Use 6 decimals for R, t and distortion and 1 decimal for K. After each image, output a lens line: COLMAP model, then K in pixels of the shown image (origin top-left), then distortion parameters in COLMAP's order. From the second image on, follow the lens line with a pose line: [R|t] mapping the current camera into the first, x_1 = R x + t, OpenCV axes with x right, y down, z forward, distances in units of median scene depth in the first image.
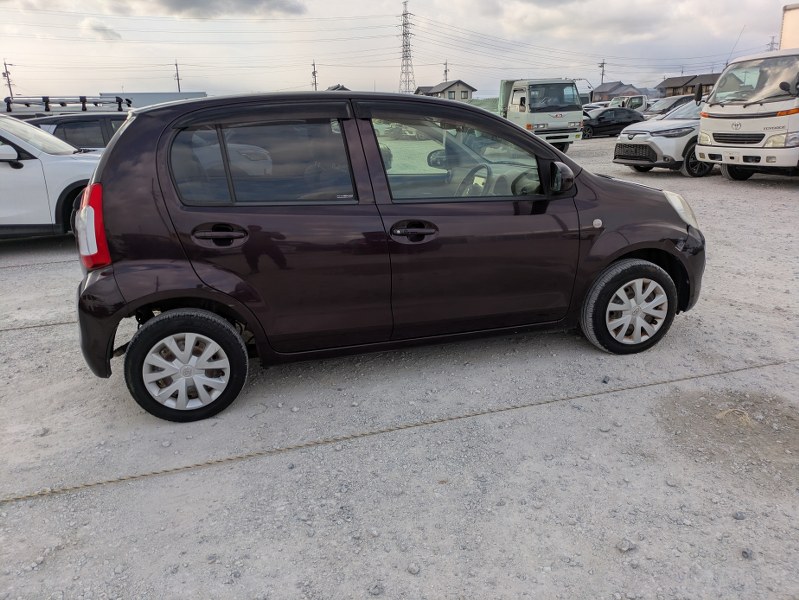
lens RADIAL K [[587.4, 0, 399.5], [0, 587.4, 300.0], [0, 0, 1]] dist [0.000404, -0.002873]
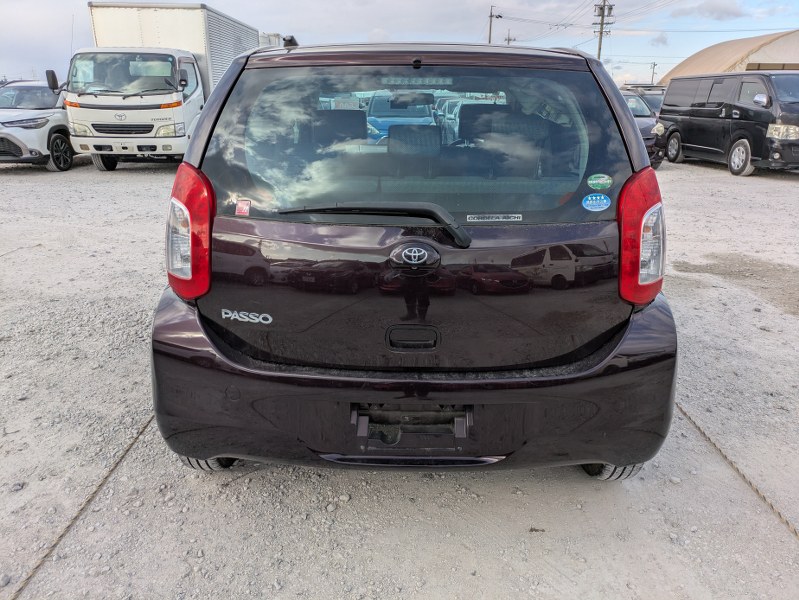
lens RADIAL K [[587.4, 0, 399.5], [0, 587.4, 300.0], [0, 0, 1]] dist [0.000404, -0.002873]
pose [[0.270016, -0.262508, 0.926381, -0.313244], [0.261770, 0.945893, 0.191738, -0.060810], [-0.926589, 0.190727, 0.324123, 0.267863]]
